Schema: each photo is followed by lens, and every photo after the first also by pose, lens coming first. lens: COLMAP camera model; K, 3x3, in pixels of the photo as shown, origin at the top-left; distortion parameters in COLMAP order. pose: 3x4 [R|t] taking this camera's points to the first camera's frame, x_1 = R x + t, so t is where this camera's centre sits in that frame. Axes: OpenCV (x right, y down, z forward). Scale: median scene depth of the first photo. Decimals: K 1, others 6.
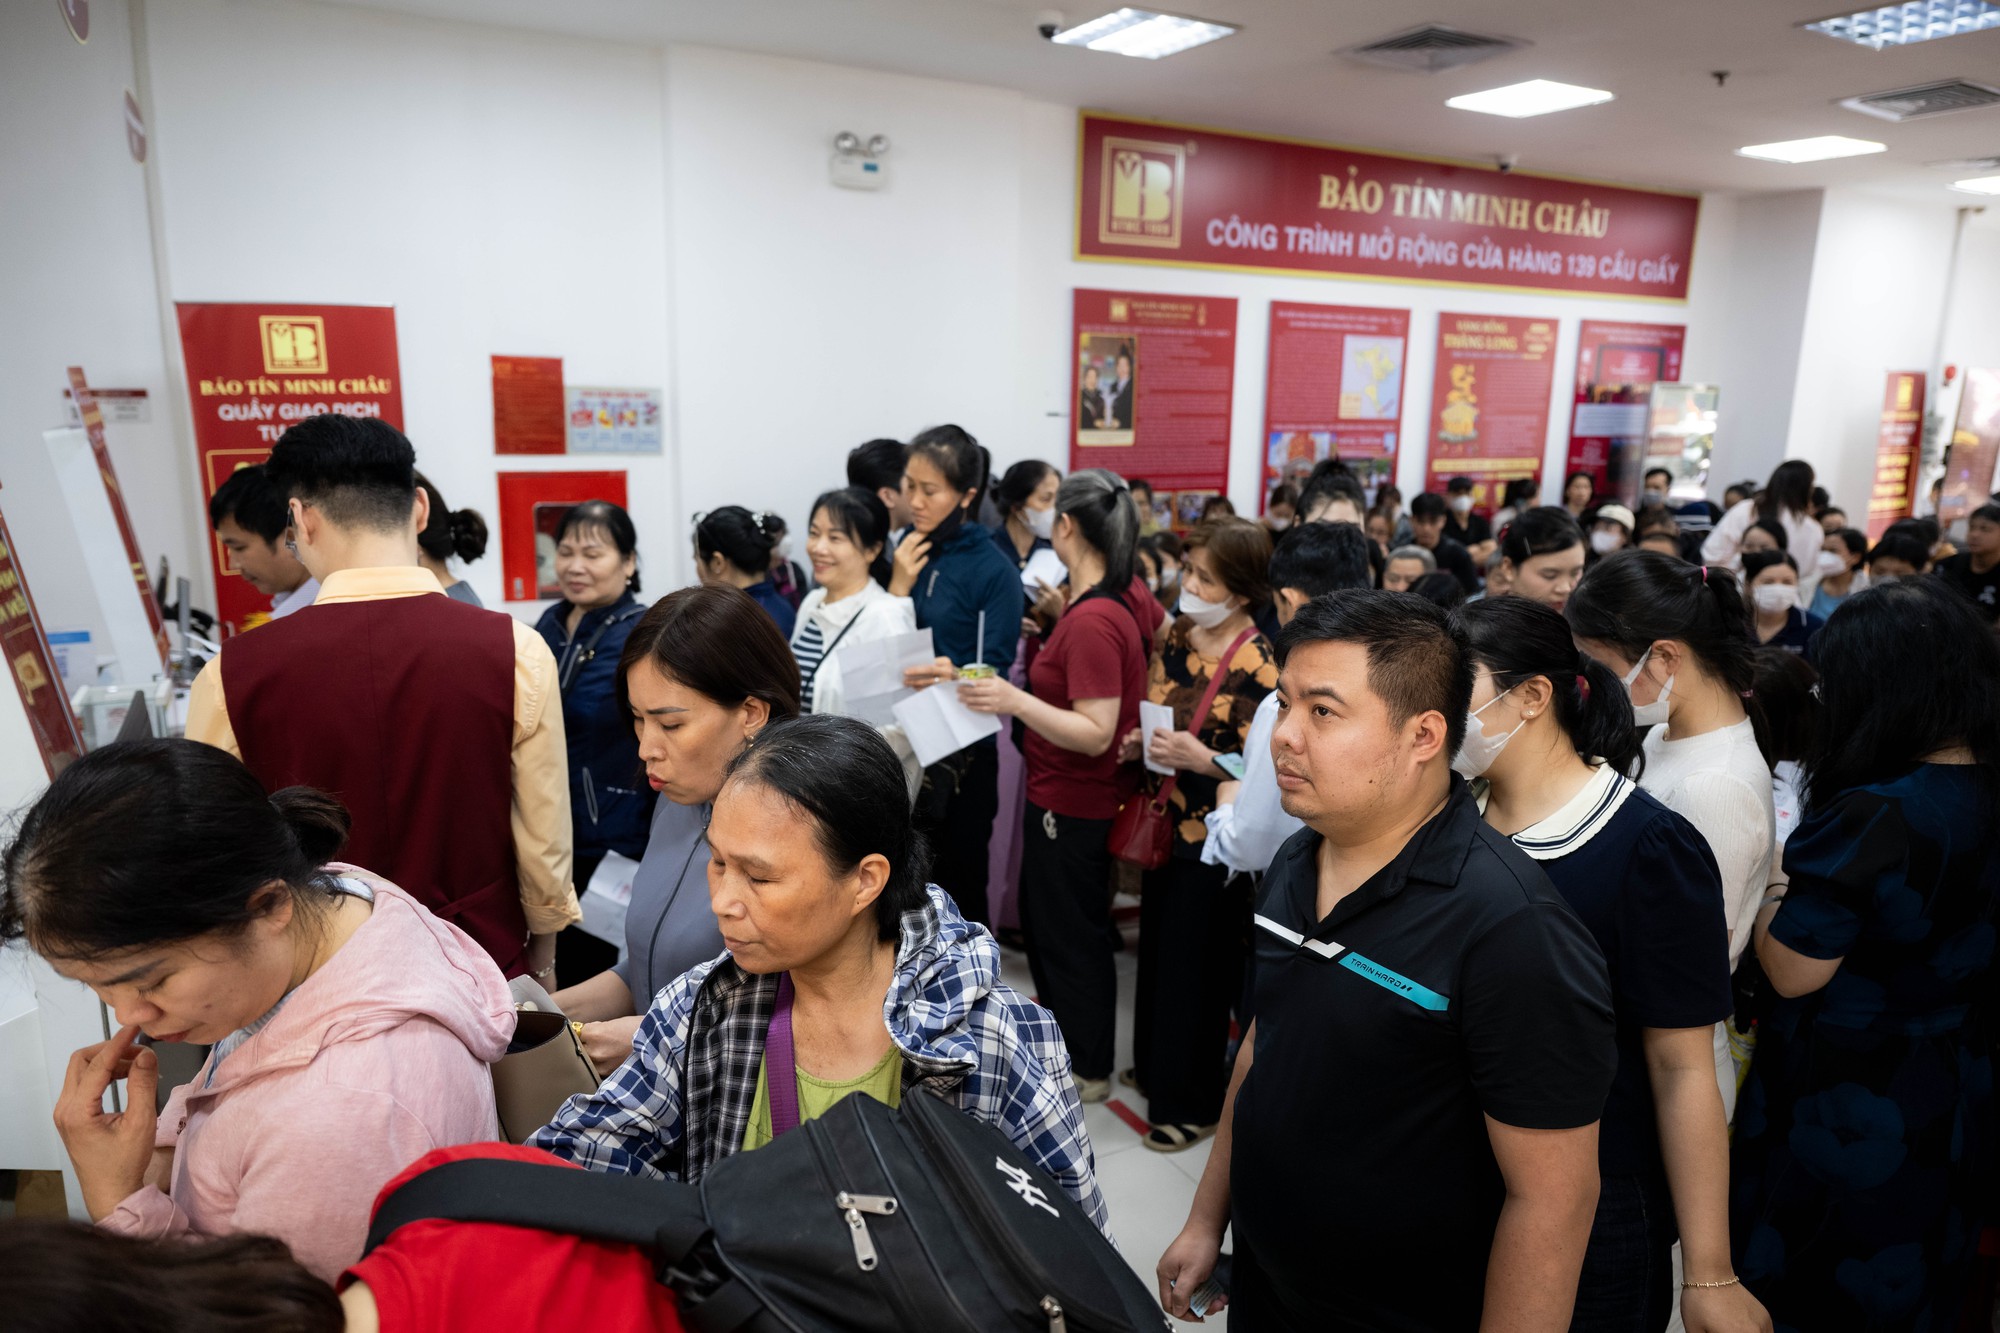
lens RADIAL K [[1342.1, 0, 1000.0], [0, 1342.1, 666.5], [0, 0, 1]] dist [0.001191, 0.002316]
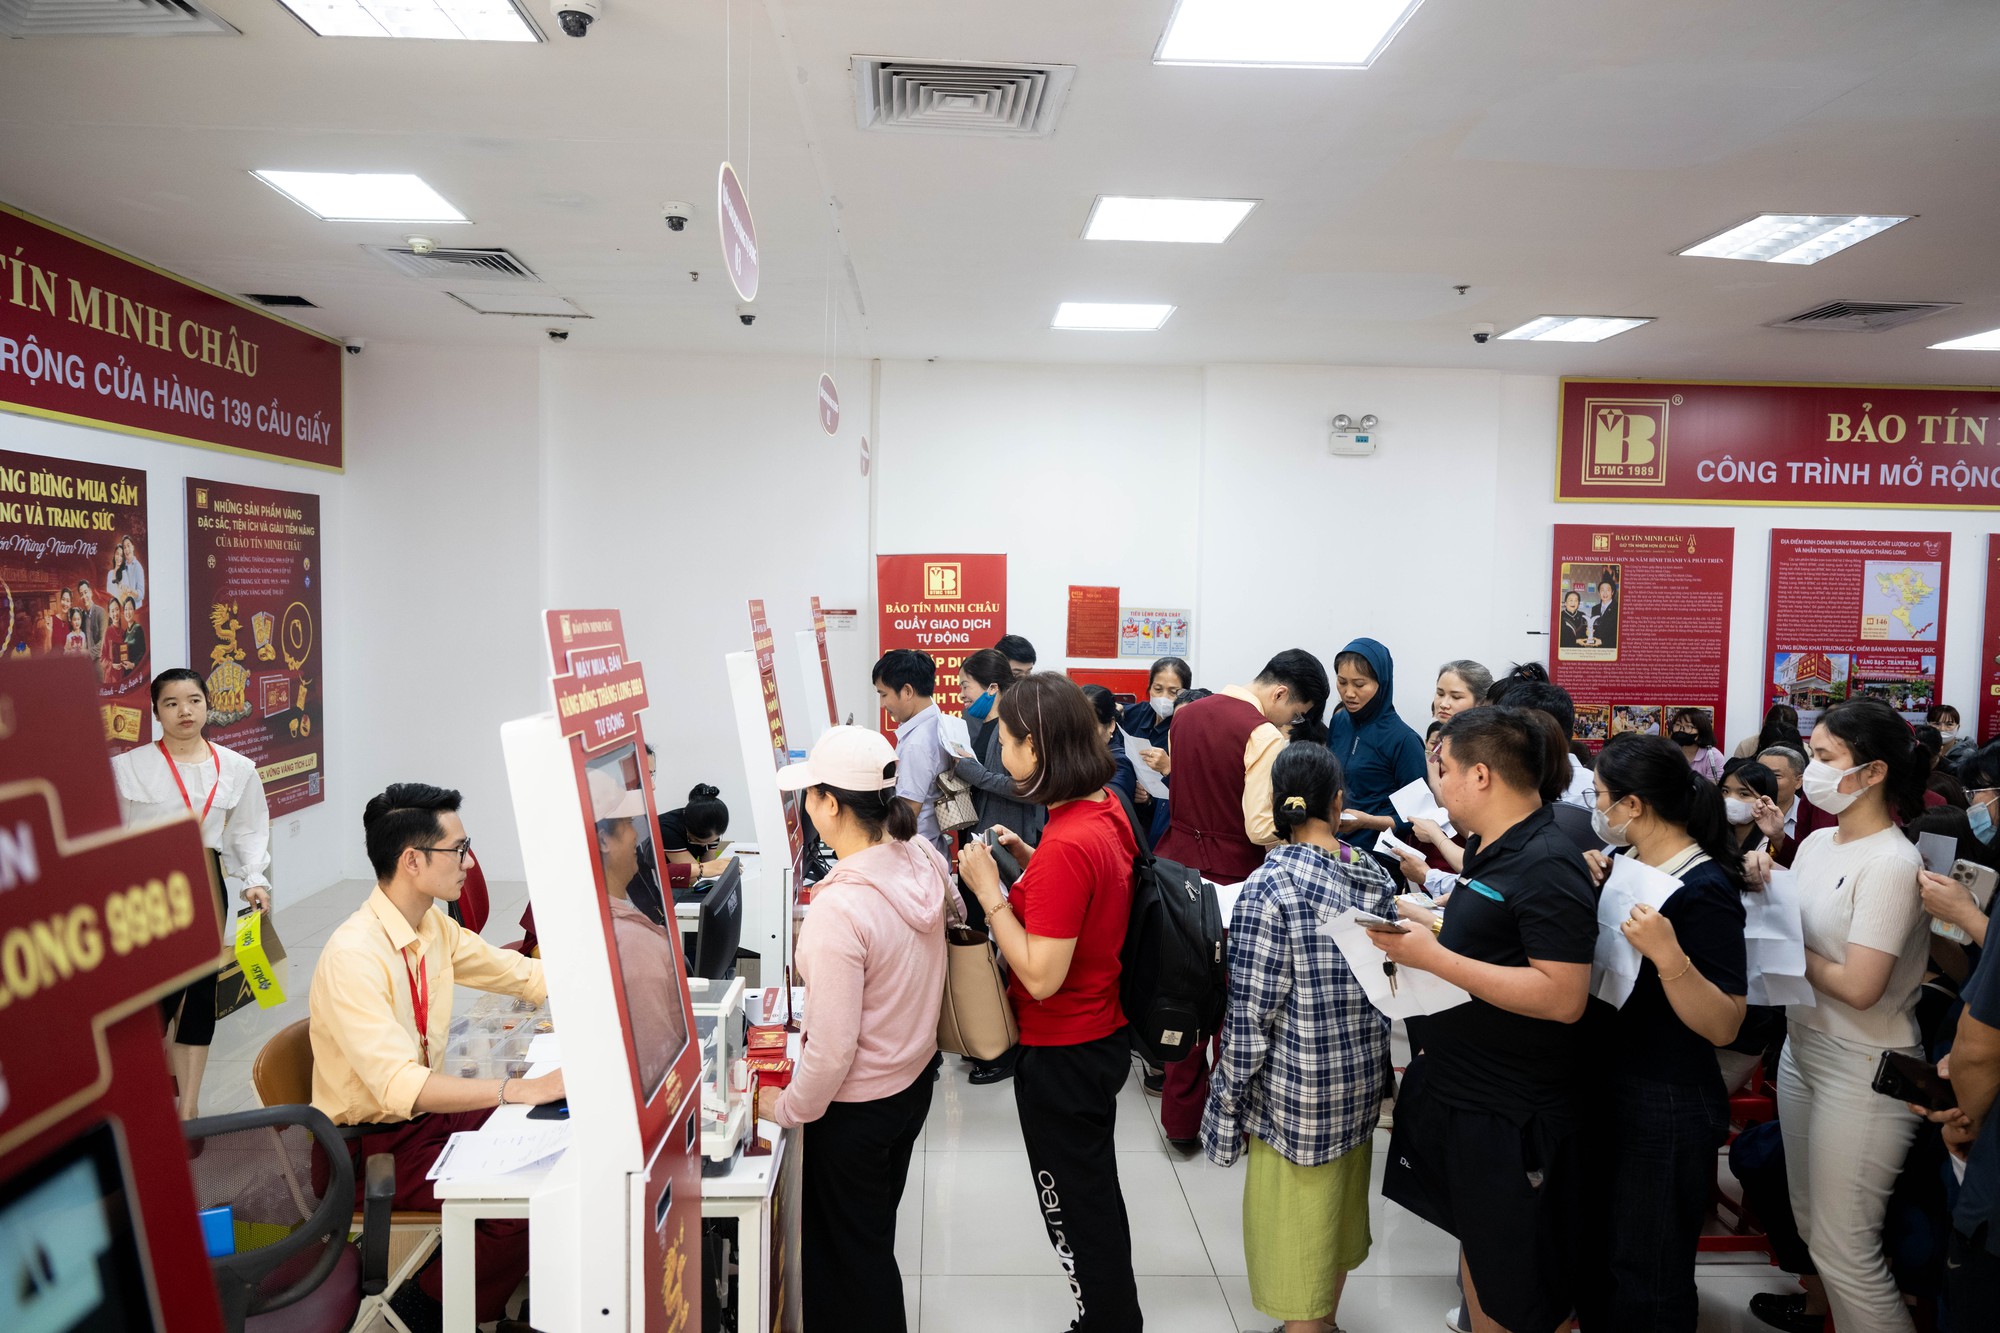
lens RADIAL K [[1342.1, 0, 1000.0], [0, 1342.1, 666.5], [0, 0, 1]] dist [0.001191, 0.002316]
pose [[0.888070, 0.020012, -0.459272, 0.150822], [-0.095321, 0.985355, -0.141382, 0.041563], [0.449717, 0.169336, 0.876972, -0.184550]]
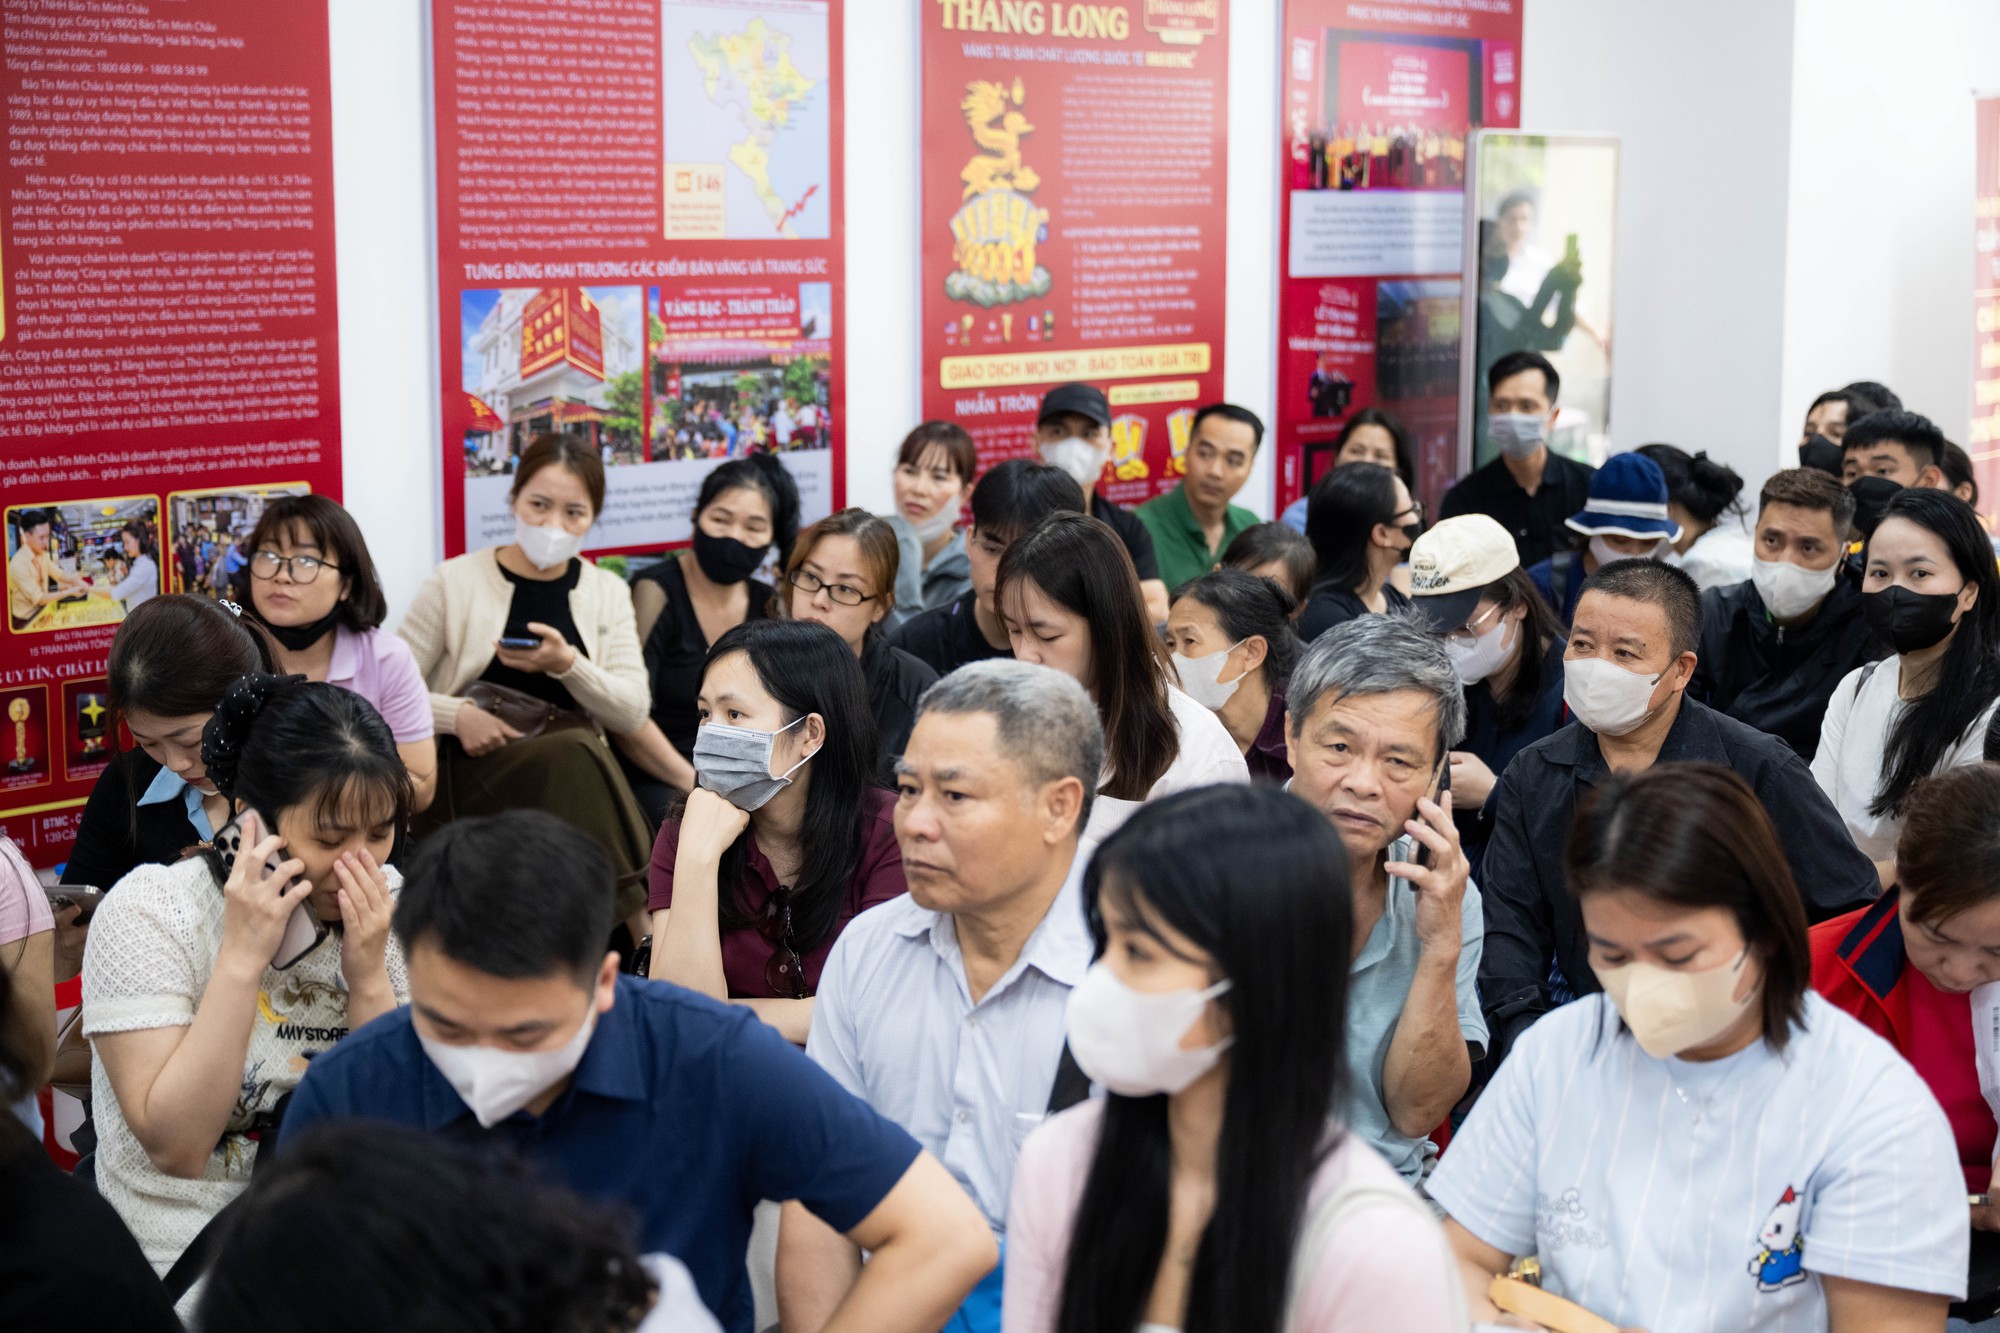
lens RADIAL K [[3341.6, 0, 1000.0], [0, 3341.6, 666.5], [0, 0, 1]] dist [0.011280, 0.065499]
pose [[0.934483, -0.073706, 0.348295, 0.040383], [0.099718, 0.993363, -0.057331, -0.029161], [-0.341757, 0.088306, 0.935630, 0.233840]]
